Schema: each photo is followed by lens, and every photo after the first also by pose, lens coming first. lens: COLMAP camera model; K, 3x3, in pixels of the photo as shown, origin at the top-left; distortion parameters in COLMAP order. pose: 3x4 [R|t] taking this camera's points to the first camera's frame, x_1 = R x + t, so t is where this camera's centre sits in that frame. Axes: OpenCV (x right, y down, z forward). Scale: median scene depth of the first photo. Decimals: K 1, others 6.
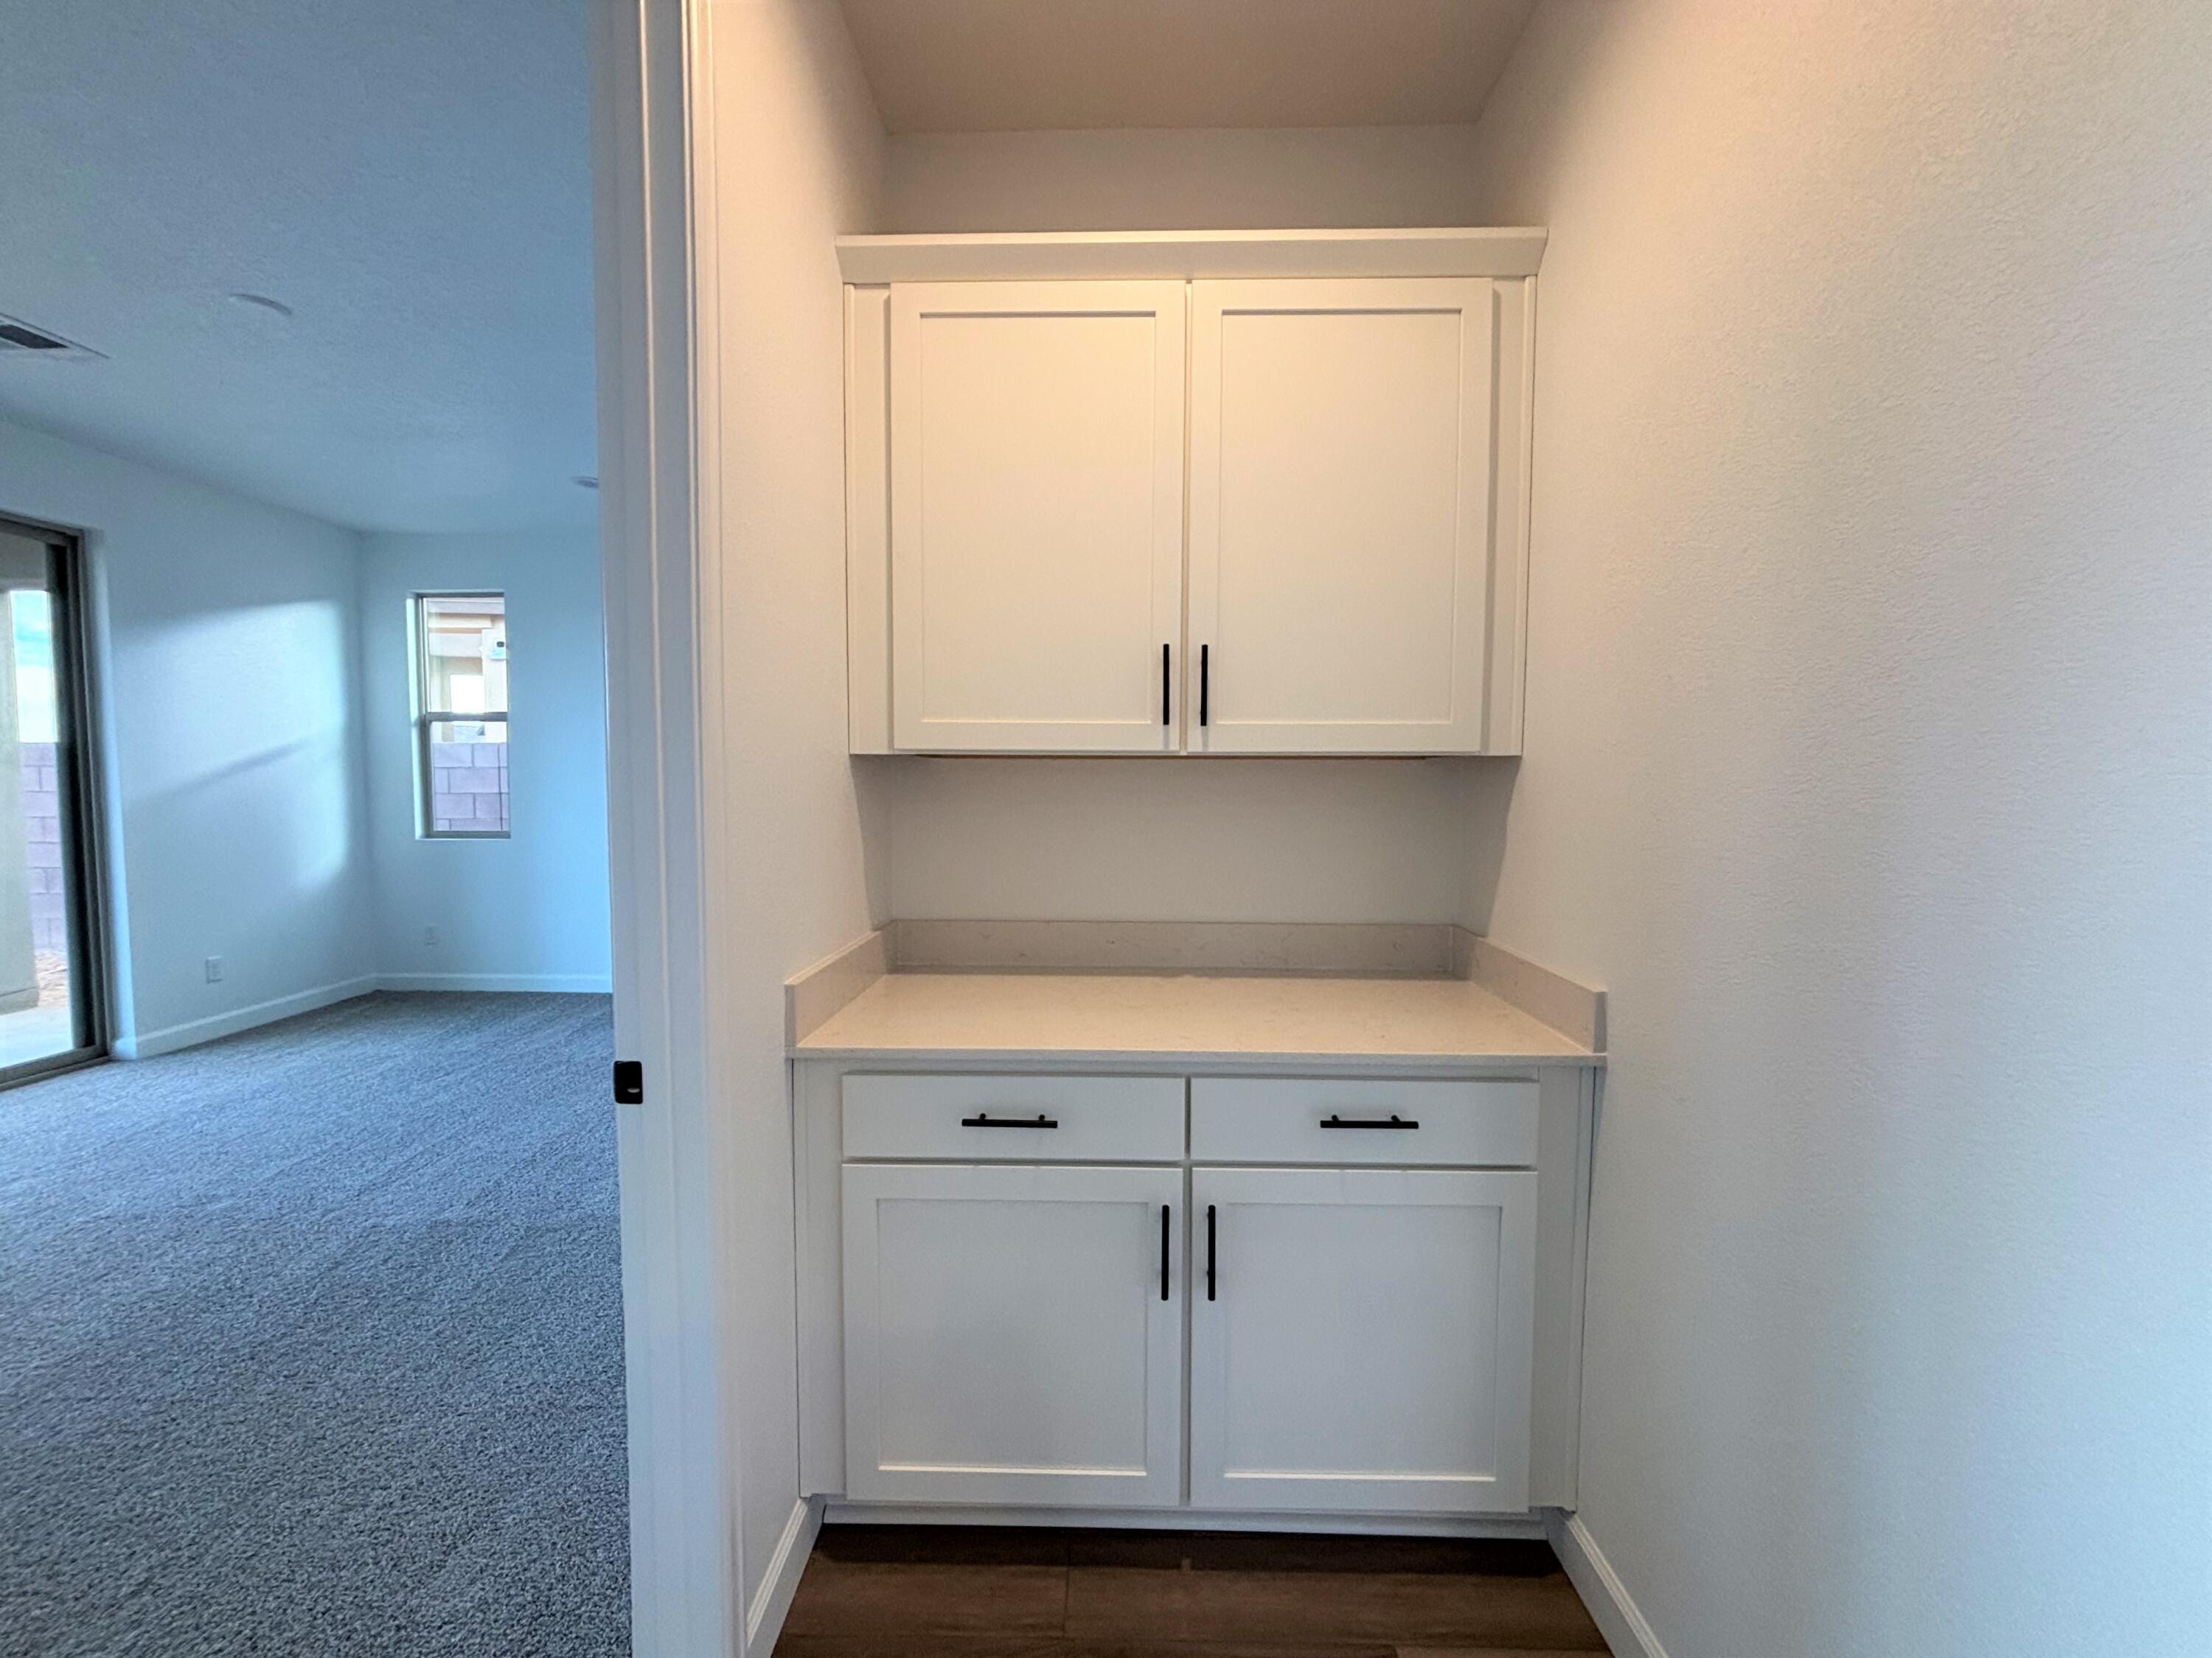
lens RADIAL K [[884.6, 0, 1101.4], [0, 884.6, 828.1], [0, 0, 1]] dist [-0.006248, 0.000061]
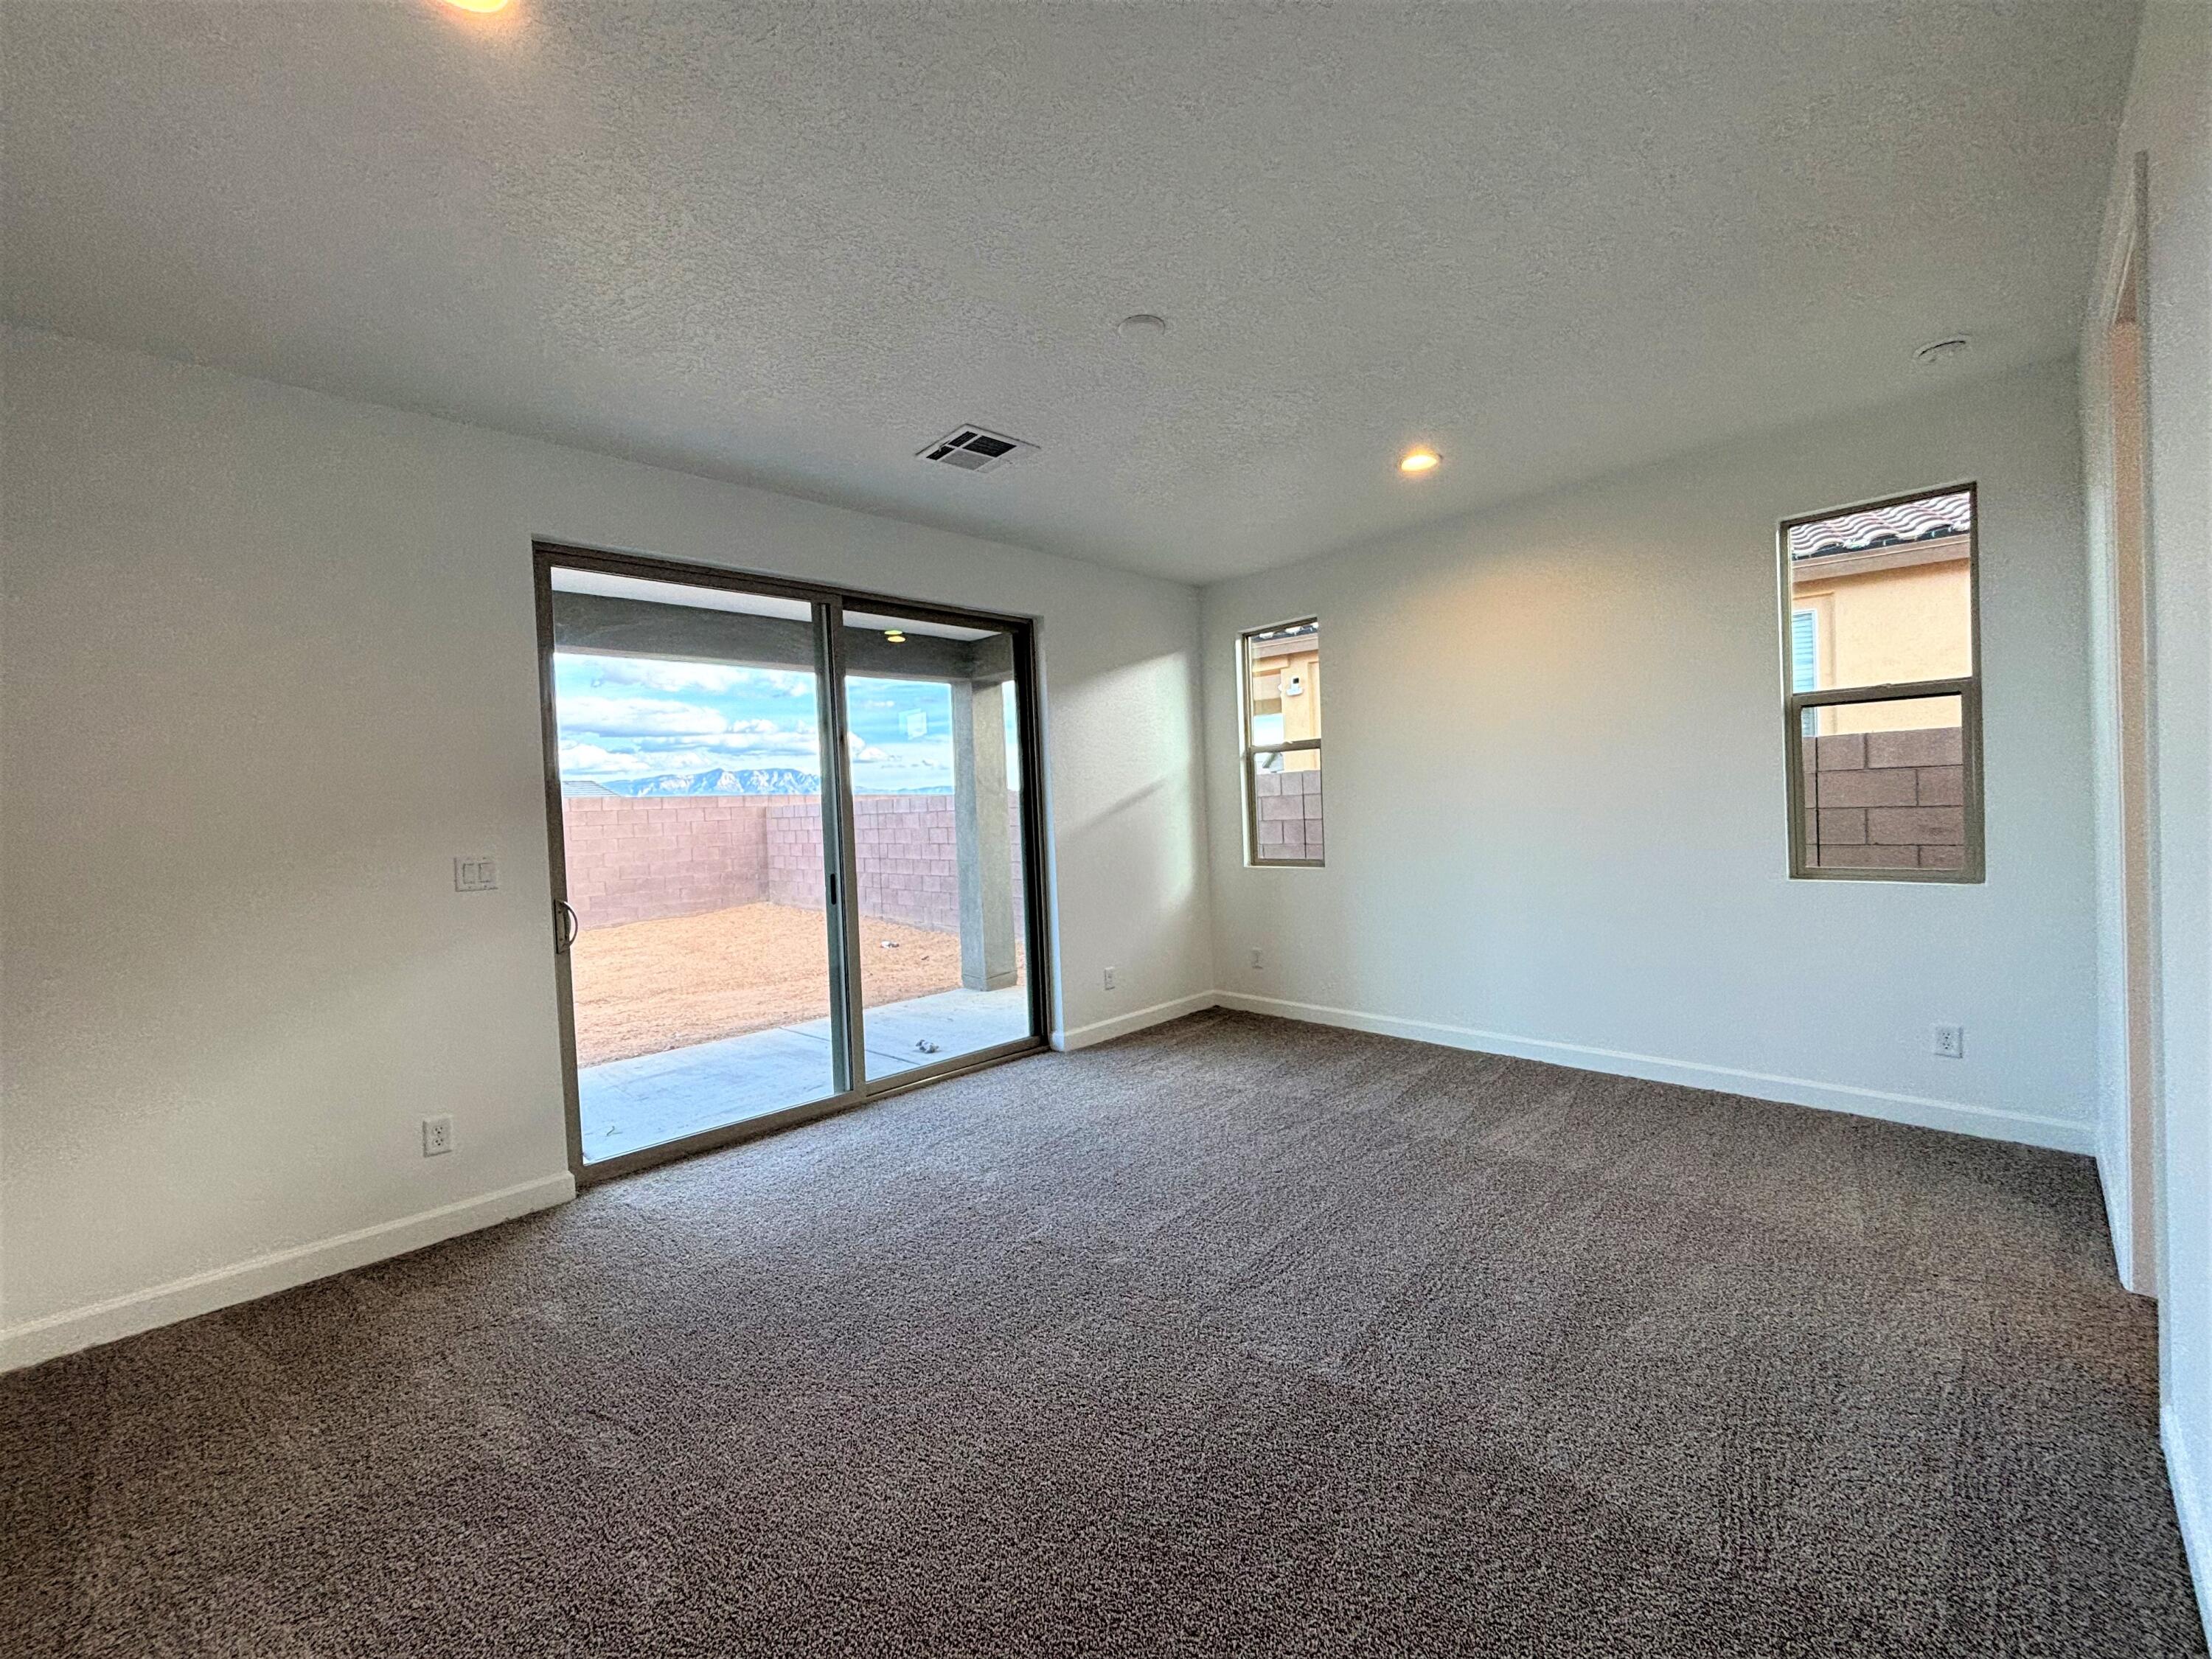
lens RADIAL K [[884.7, 0, 1104.0], [0, 884.7, 824.8], [0, 0, 1]] dist [-0.006248, 0.000061]
pose [[0.701539, -0.021359, -0.712311, -0.190106], [0.006050, 0.999693, -0.024018, -0.018274], [0.712605, 0.012540, 0.701453, 0.184624]]
